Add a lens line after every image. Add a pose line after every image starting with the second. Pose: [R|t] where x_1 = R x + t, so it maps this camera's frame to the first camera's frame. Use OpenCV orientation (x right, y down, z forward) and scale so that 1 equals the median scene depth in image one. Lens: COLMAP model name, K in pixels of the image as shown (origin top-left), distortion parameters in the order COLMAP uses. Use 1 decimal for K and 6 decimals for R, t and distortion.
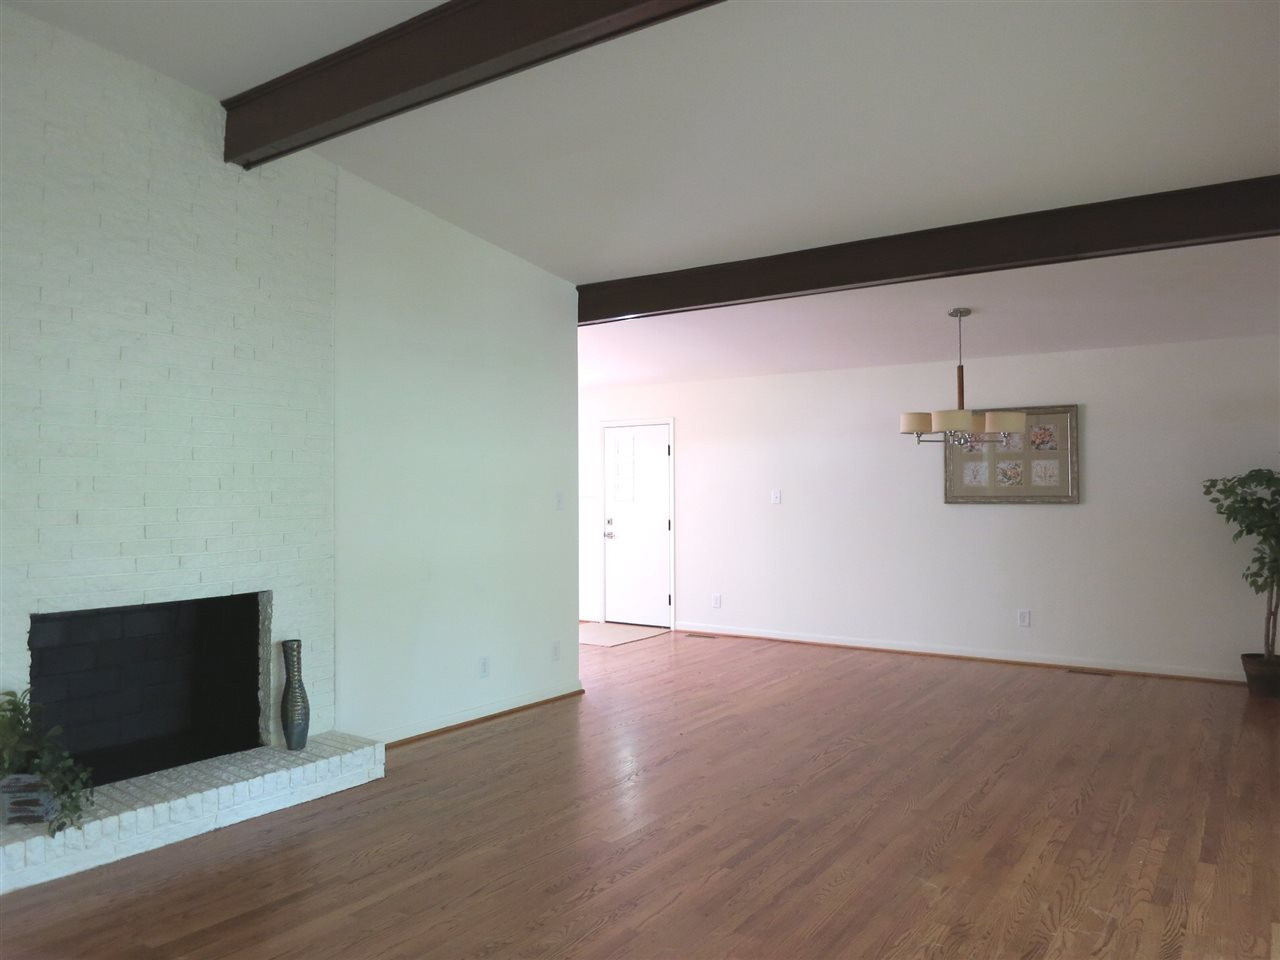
lens RADIAL K [[921.9, 0, 640.0], [0, 921.9, 480.0], [0, 0, 1]] dist [-0.000728, -0.002676]
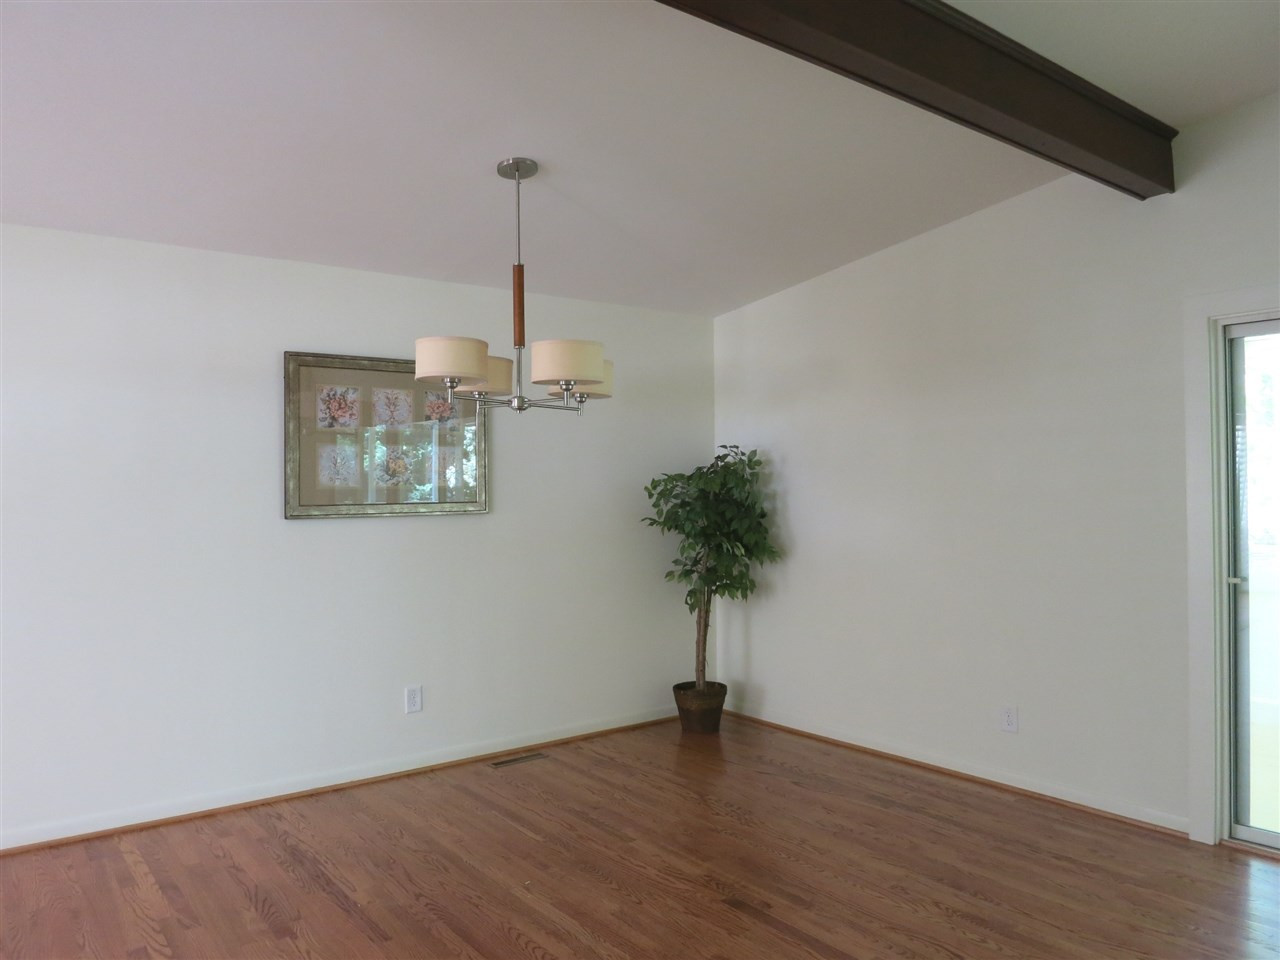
lens RADIAL K [[867.5, 0, 640.0], [0, 867.5, 480.0], [0, 0, 1]] dist [-0.002543, -0.000663]
pose [[0.272802, 0.008346, 0.962034, -0.107932], [-0.009520, 0.999937, -0.005976, 0.003698], [-0.962023, -0.007528, 0.272864, 0.695837]]
